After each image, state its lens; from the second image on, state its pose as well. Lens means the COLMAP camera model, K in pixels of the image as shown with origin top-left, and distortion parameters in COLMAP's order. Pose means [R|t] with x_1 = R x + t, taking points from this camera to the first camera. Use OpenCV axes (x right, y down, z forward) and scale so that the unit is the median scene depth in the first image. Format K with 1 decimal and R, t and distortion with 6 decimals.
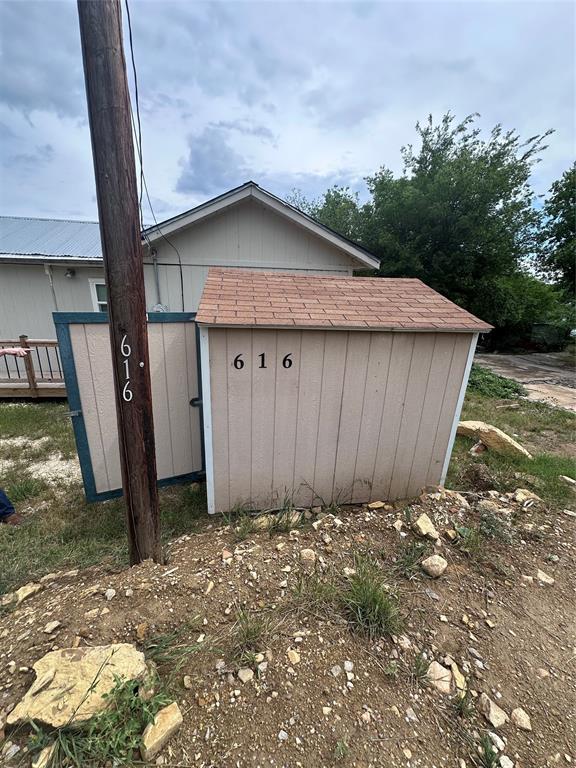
lens RADIAL K [[310.9, 0, 288.0], [0, 310.9, 384.0], [0, 0, 1]] dist [-0.002448, -0.000193]
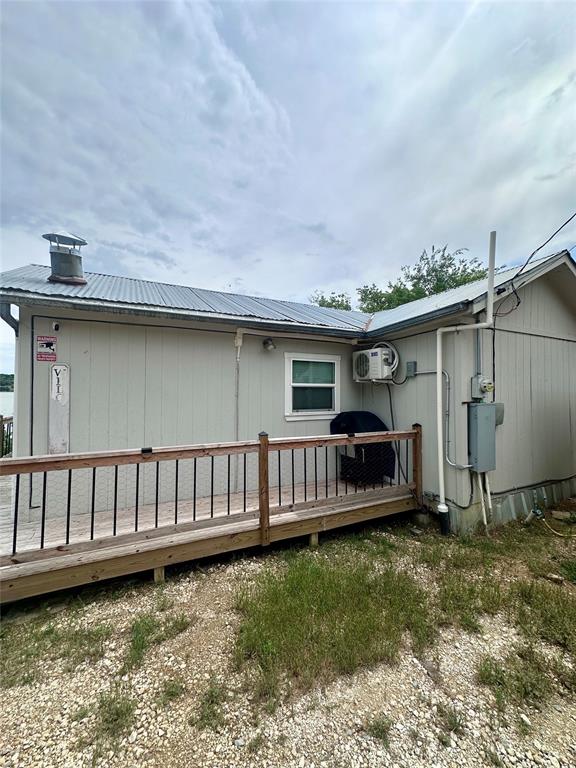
lens RADIAL K [[310.9, 0, 288.0], [0, 310.9, 384.0], [0, 0, 1]] dist [-0.002448, -0.000193]
pose [[0.941770, -0.019089, 0.335716, -0.957690], [0.122638, 0.949116, -0.290066, -0.064038], [-0.313096, 0.314347, 0.896190, 0.402704]]
